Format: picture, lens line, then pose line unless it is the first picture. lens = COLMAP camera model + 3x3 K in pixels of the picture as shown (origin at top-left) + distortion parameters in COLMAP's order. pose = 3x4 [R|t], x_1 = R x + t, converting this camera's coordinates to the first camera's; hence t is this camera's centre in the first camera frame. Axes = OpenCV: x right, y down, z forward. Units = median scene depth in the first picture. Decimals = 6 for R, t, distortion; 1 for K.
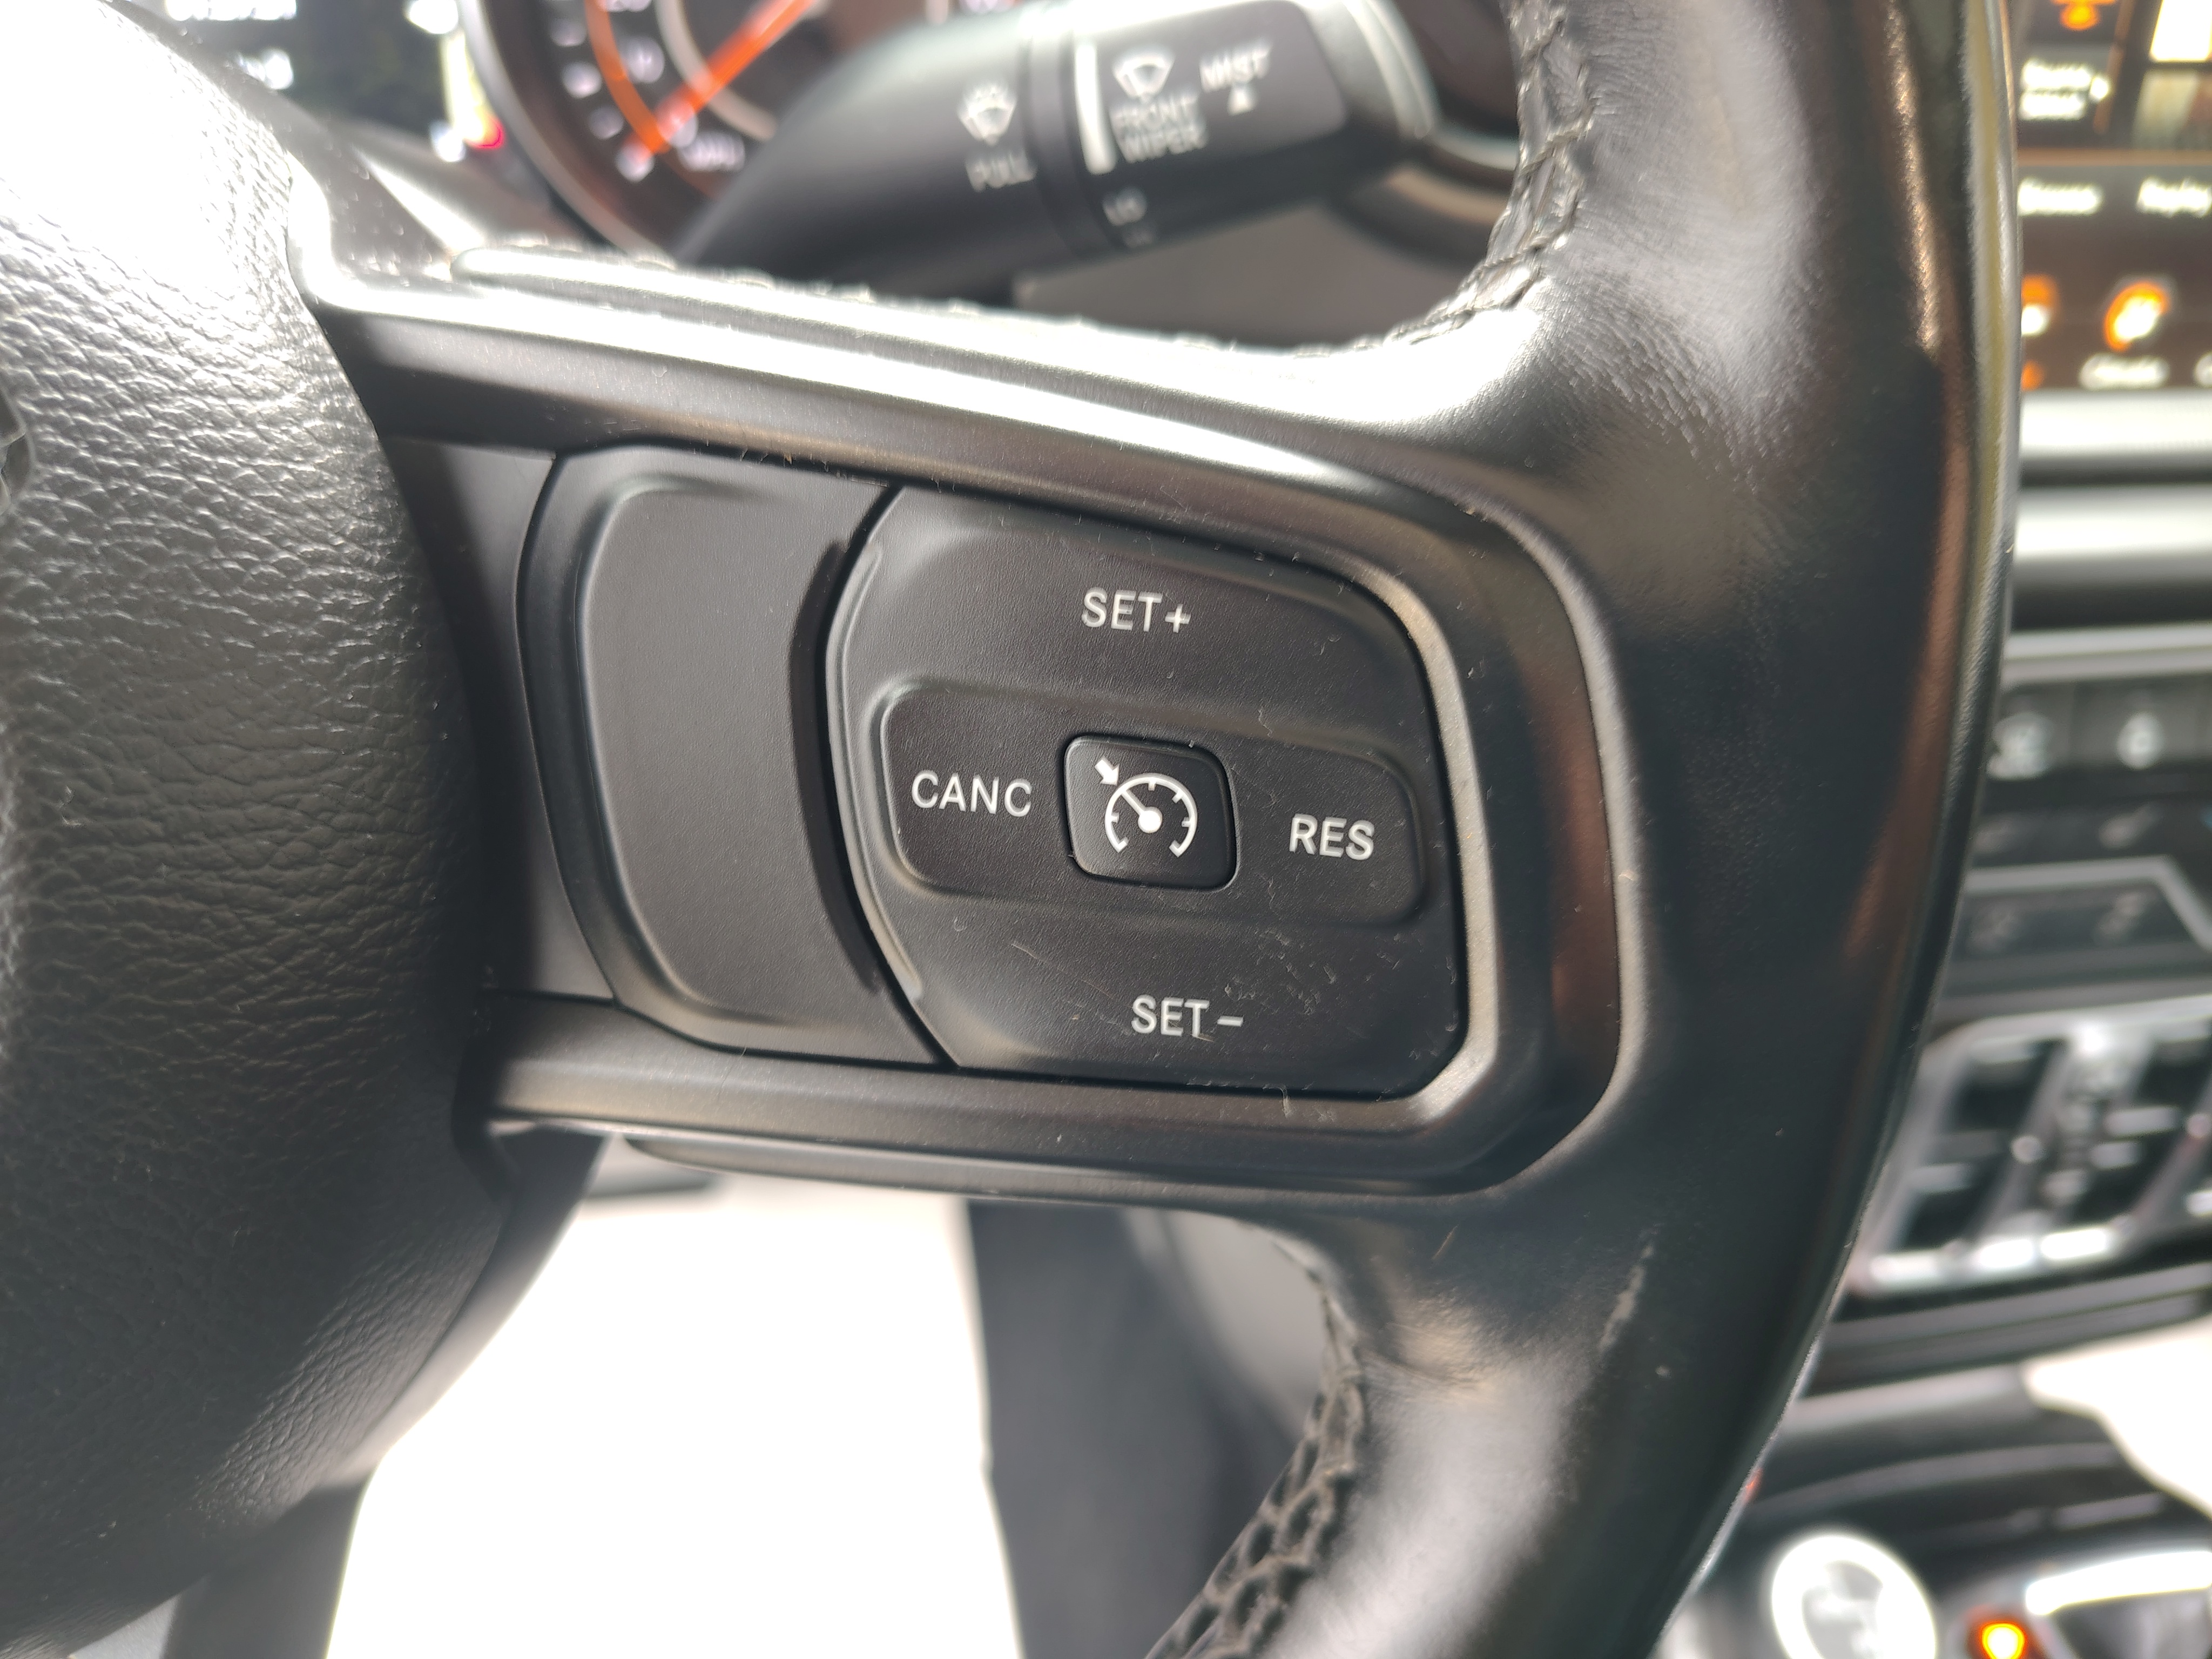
lens RADIAL K [[1629.7, 0, 1106.0], [0, 1629.7, 829.5], [0, 0, 1]] dist [-0.065852, -0.000987]
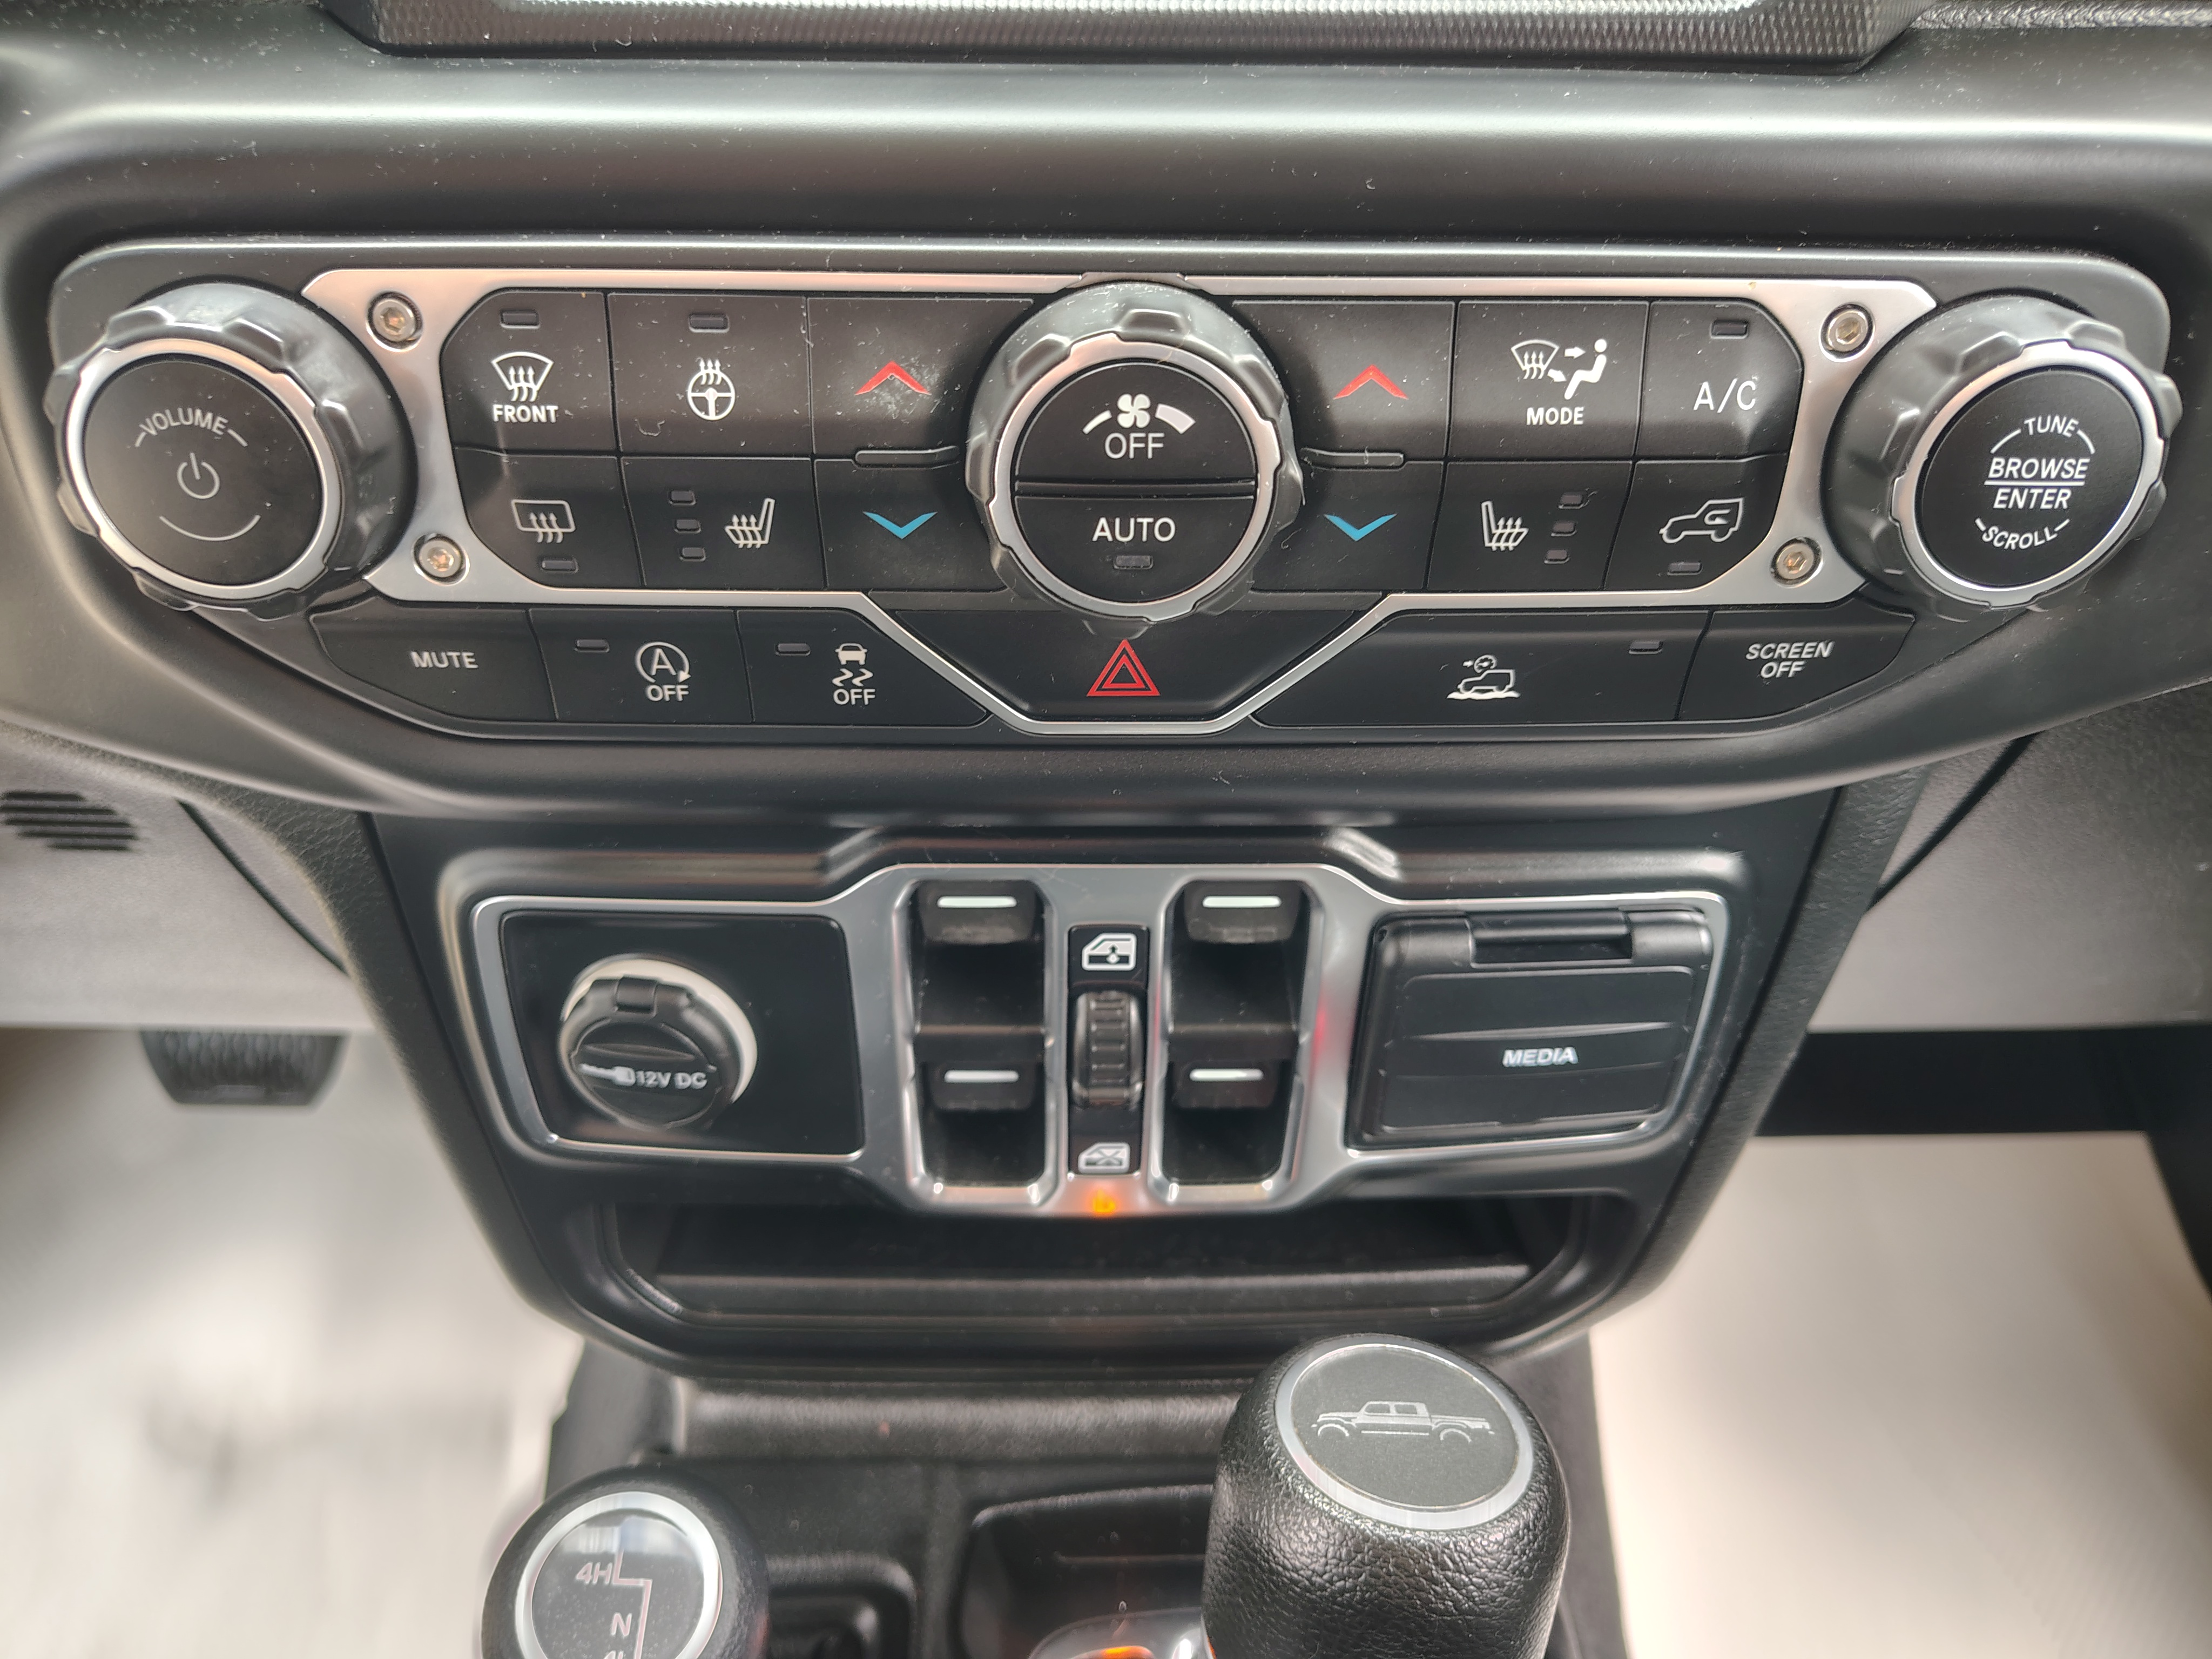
lens RADIAL K [[1569.5, 0, 1086.0], [0, 1569.5, 846.1], [0, 0, 1]] dist [-0.014246, -0.006801]
pose [[0.989822, 0.075276, -0.120771, 1.865773], [-0.077449, 0.996906, -0.013393, 0.304029], [0.119389, 0.022610, 0.992590, 0.606708]]
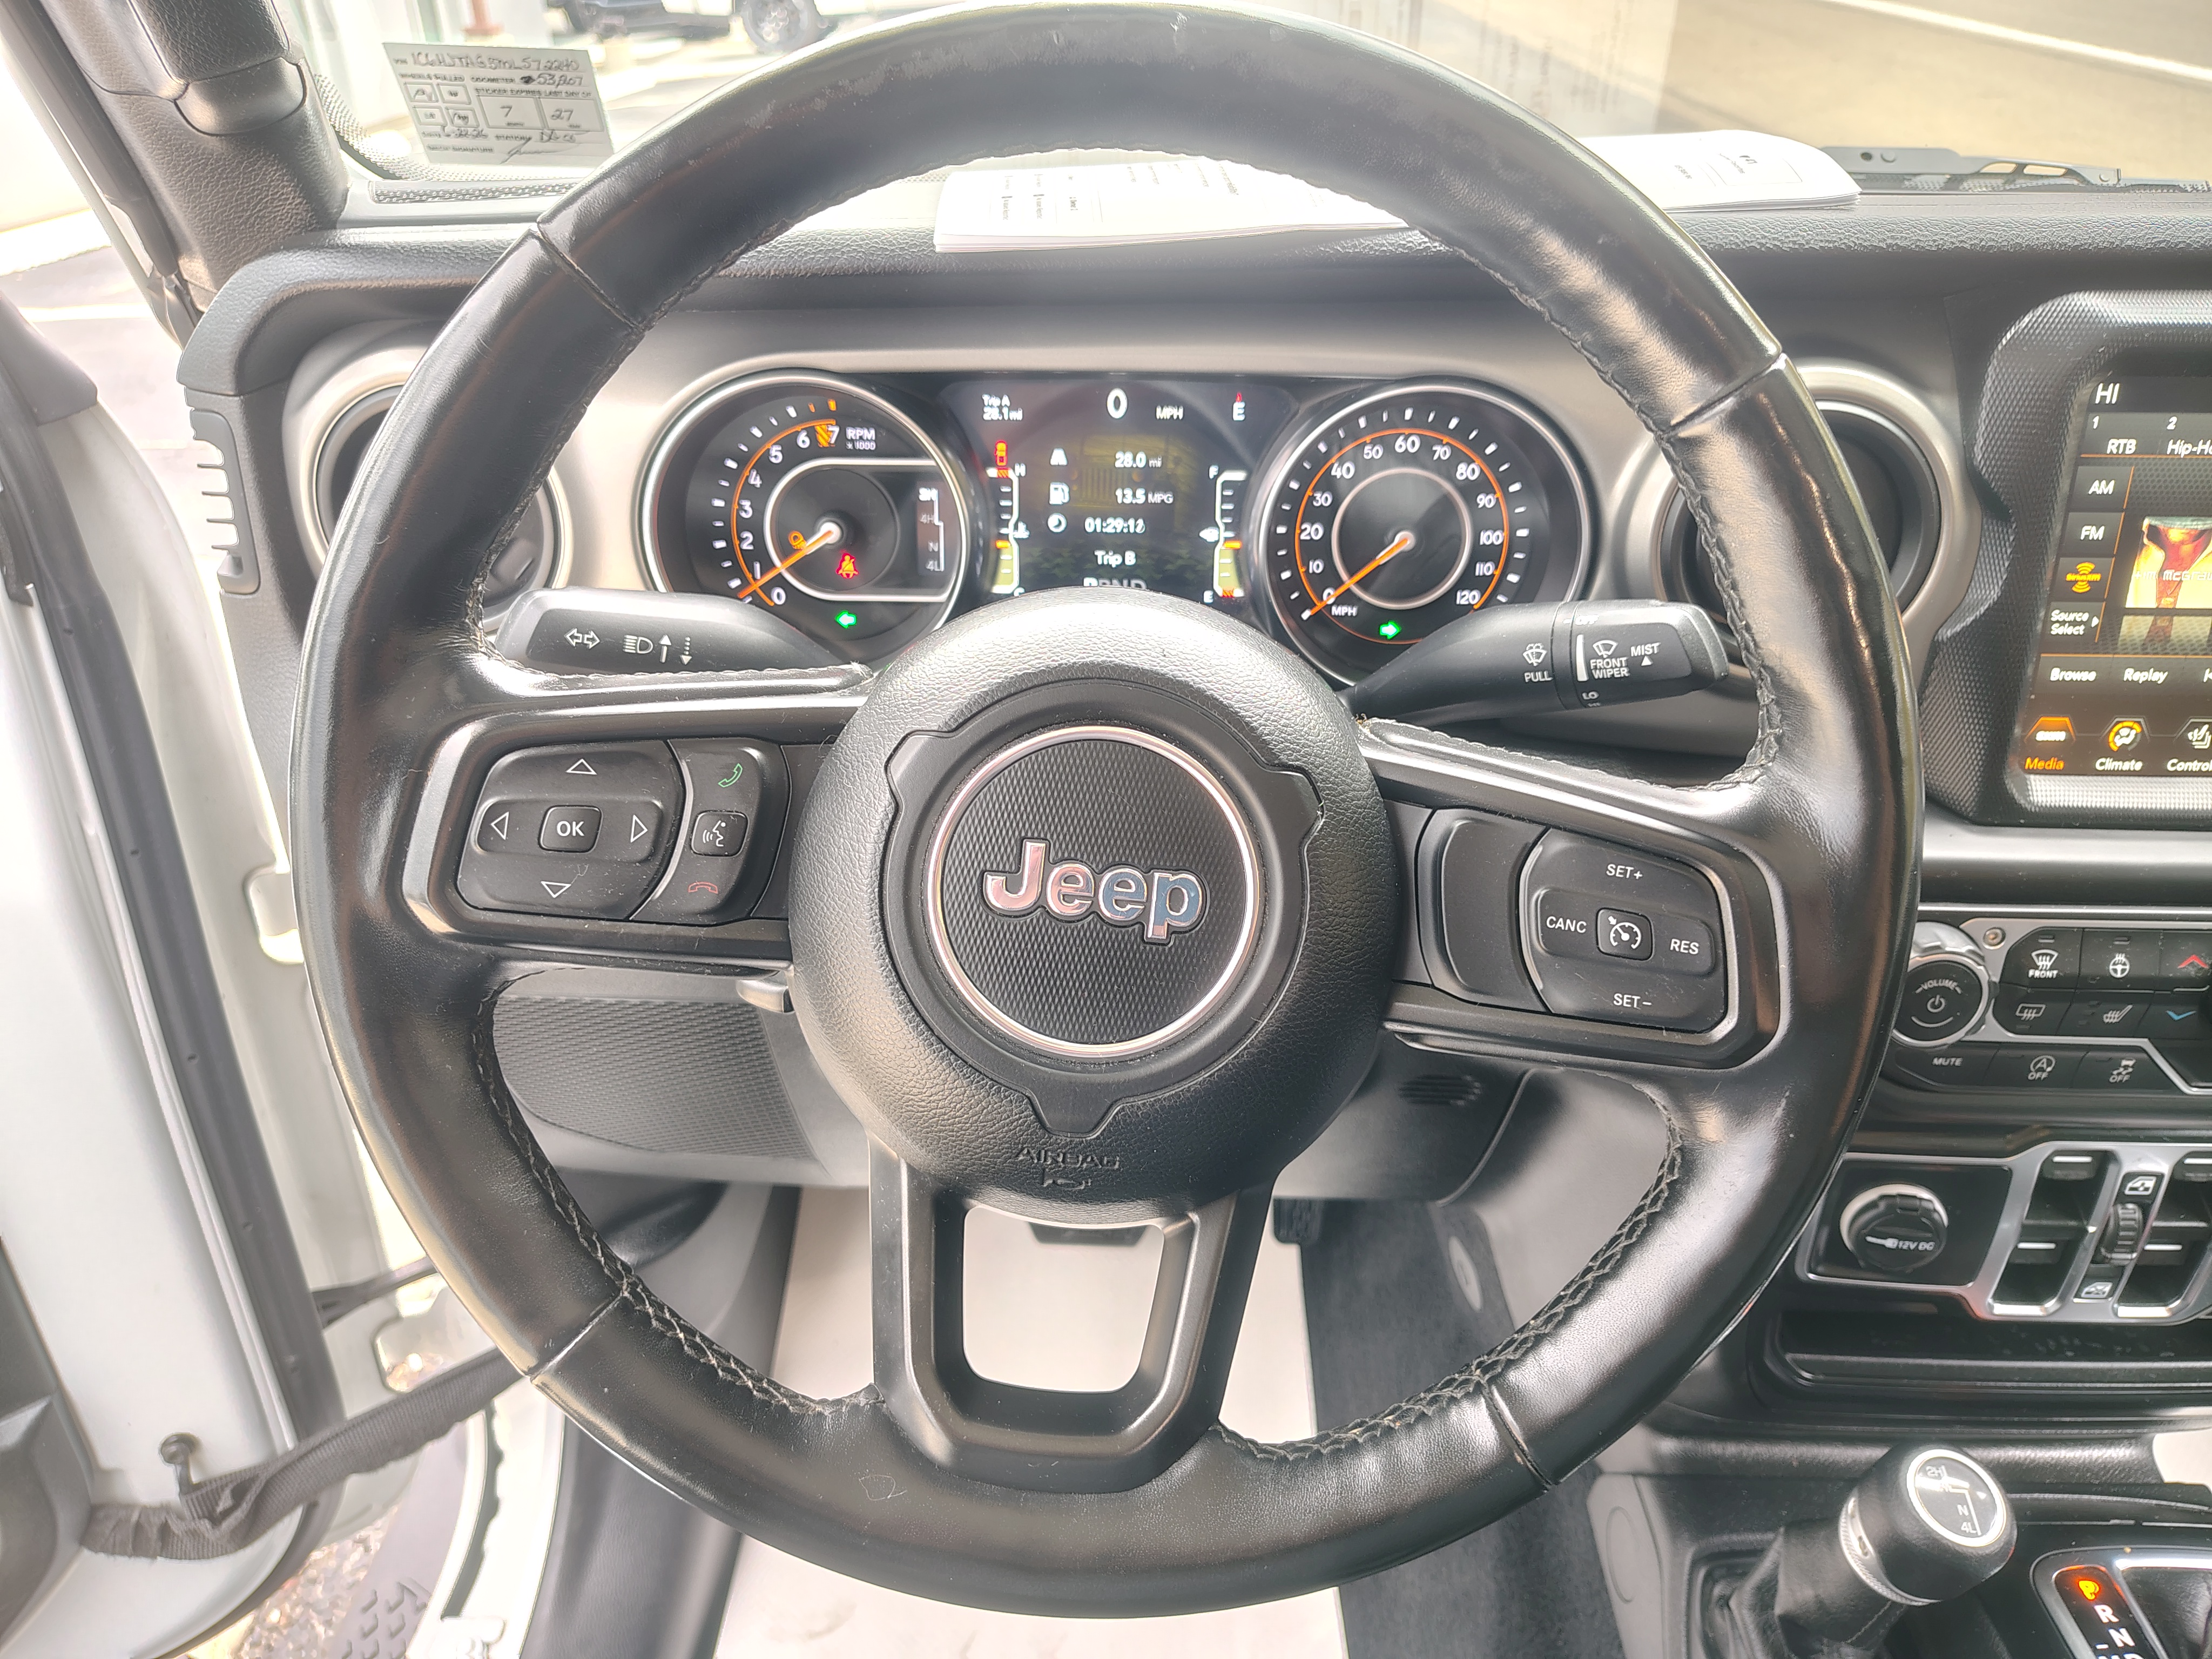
lens RADIAL K [[1532.6, 0, 1117.2], [0, 1532.6, 832.7], [0, 0, 1]] dist [0.003532, -0.002026]
pose [[0.984837, 0.072237, -0.157728, -0.429686], [-0.090611, 0.989501, -0.112591, 0.192109], [0.147939, 0.125175, 0.981043, -1.844873]]
